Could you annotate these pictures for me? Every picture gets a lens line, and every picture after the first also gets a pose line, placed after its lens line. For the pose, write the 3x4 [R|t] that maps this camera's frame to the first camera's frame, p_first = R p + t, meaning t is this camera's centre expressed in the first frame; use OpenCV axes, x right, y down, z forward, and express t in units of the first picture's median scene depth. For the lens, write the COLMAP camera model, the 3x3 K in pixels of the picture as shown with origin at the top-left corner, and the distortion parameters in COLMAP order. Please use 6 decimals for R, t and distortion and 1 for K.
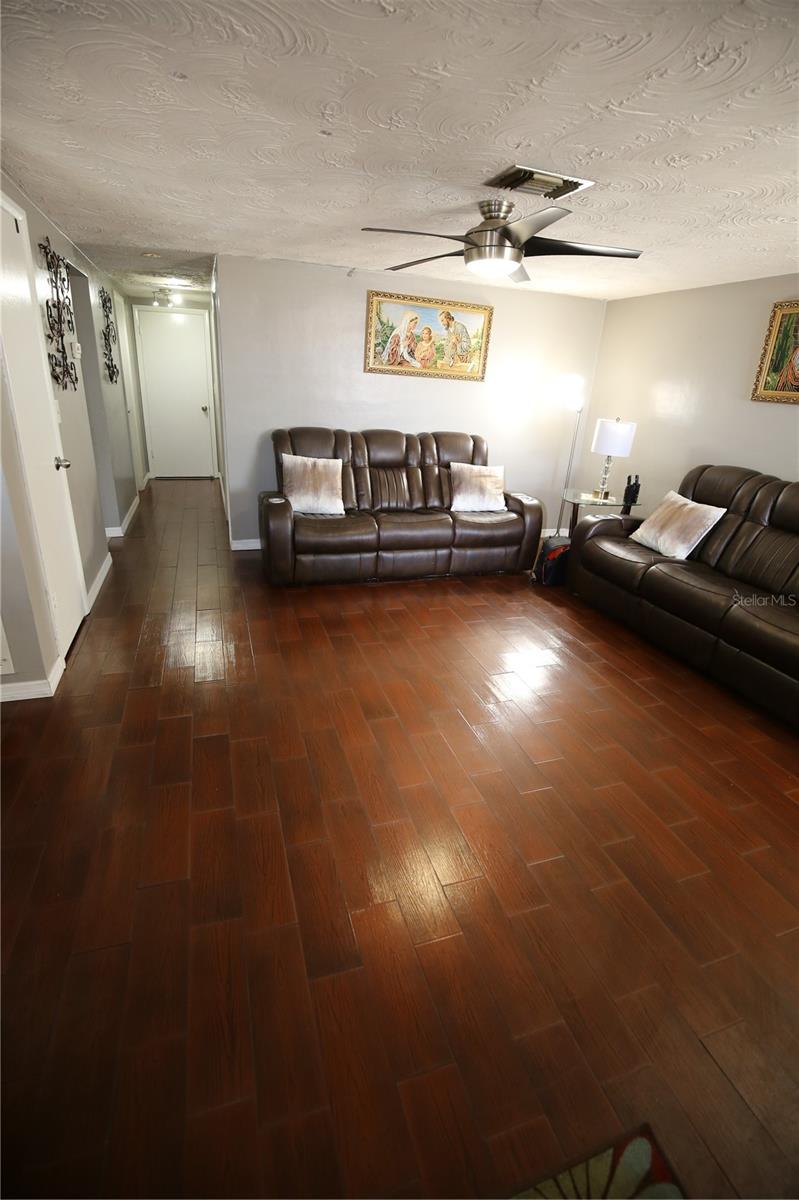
lens RADIAL K [[551.0, 0, 399.1], [0, 551.0, 596.2], [0, 0, 1]] dist [-0.033816, 0.004433]
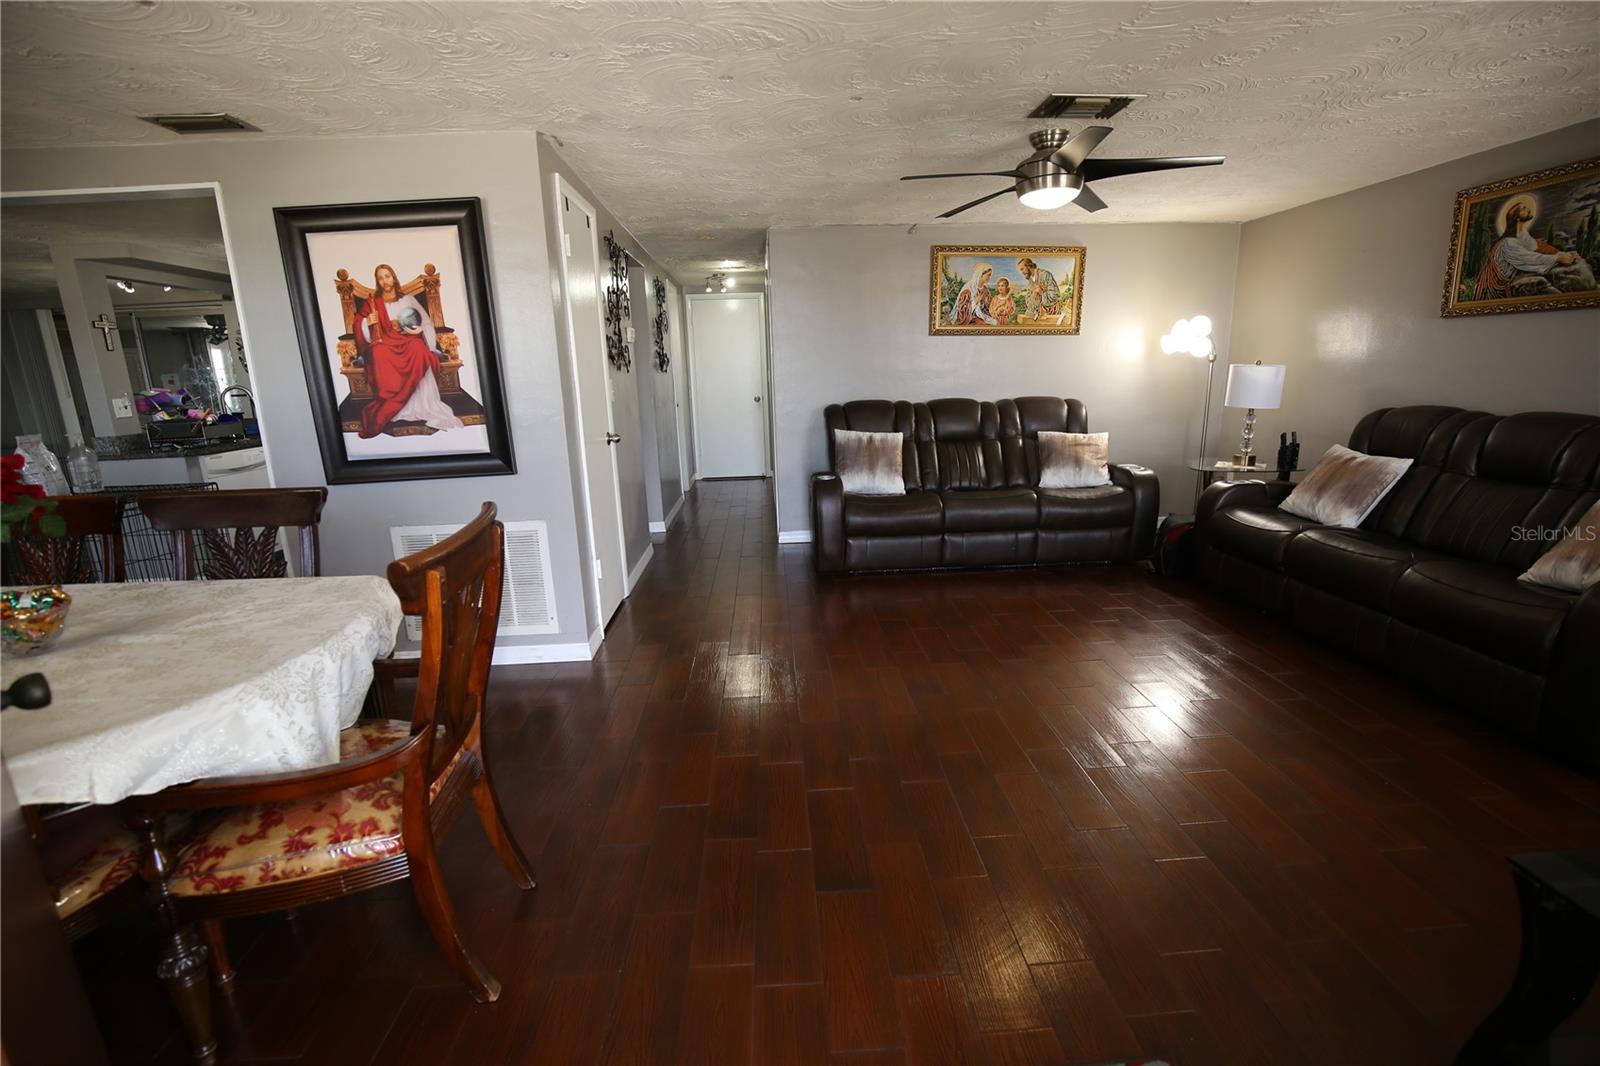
lens RADIAL K [[734.7, 0, 804.1], [0, 734.7, 538.3], [0, 0, 1]] dist [-0.033816, 0.004433]
pose [[0.961724, -0.018695, -0.273383, 0.059469], [-0.023743, 0.988232, -0.151106, 0.093509], [0.272991, 0.151814, 0.949962, -0.111796]]
